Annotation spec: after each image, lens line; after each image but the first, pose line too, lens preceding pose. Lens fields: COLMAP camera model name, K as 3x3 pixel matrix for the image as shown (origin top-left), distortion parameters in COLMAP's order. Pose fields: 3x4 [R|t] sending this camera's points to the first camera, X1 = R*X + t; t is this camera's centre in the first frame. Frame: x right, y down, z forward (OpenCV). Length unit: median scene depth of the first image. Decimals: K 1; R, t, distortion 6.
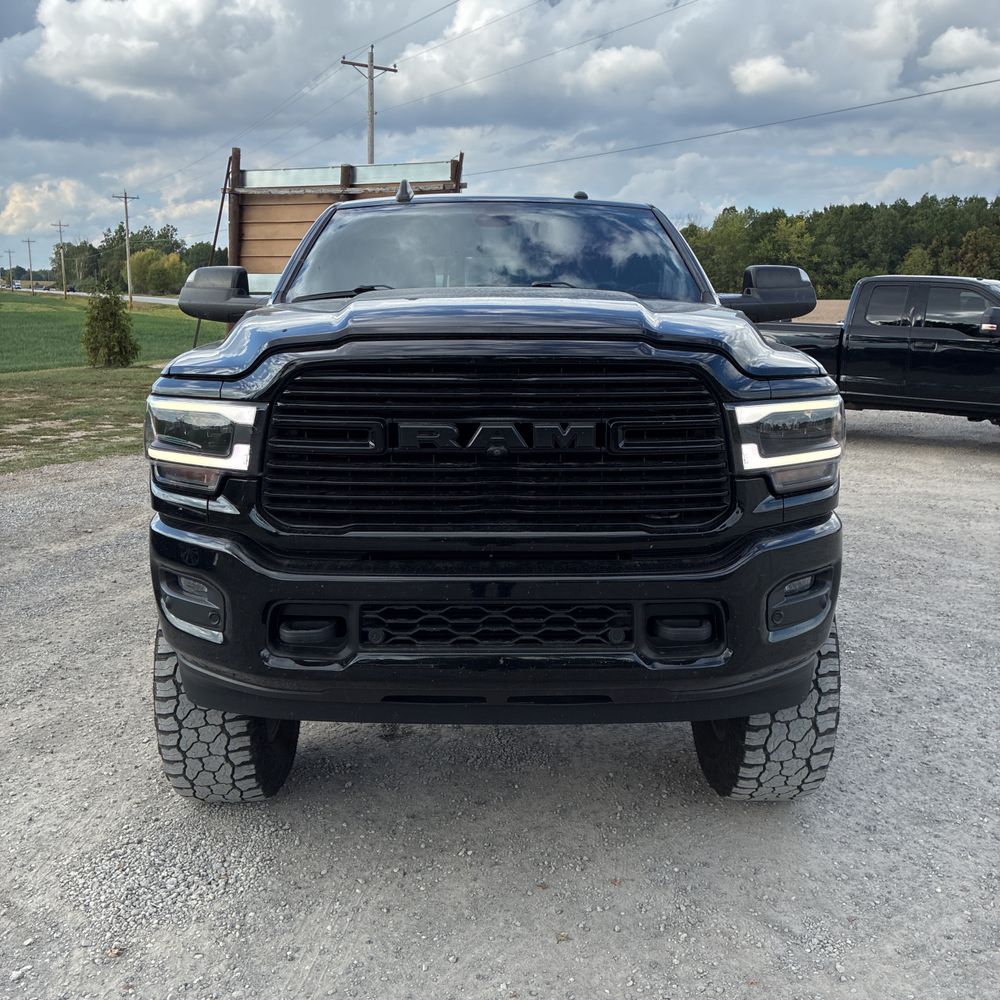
lens RADIAL K [[1027.0, 0, 505.0], [0, 1027.0, 493.3], [0, 0, 1]] dist [0.027049, 0.000000]
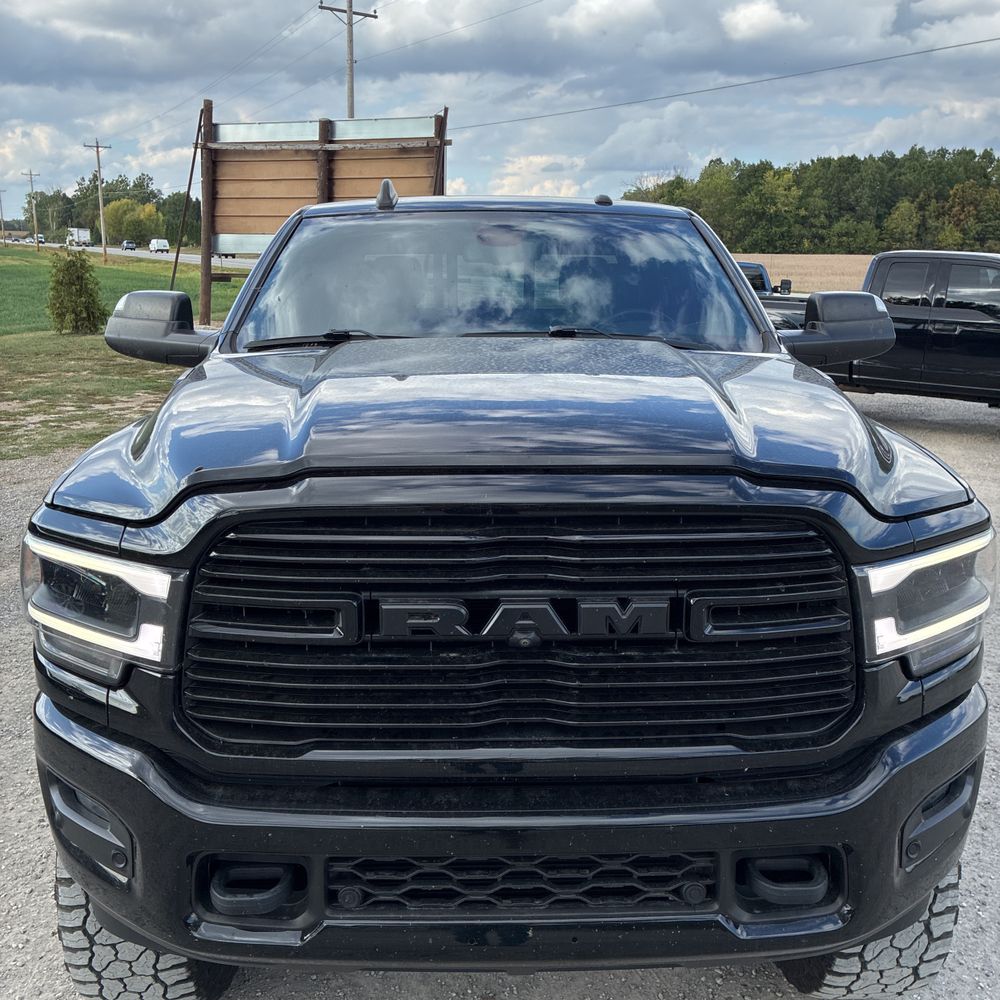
lens RADIAL K [[1027.0, 0, 508.5], [0, 1027.0, 493.1], [0, 0, 1]] dist [0.027049, 0.000000]
pose [[0.999825, -0.001661, 0.018628, -0.017195], [0.000818, 0.998978, 0.045190, -0.094042], [-0.018684, -0.045167, 0.998805, 0.177366]]
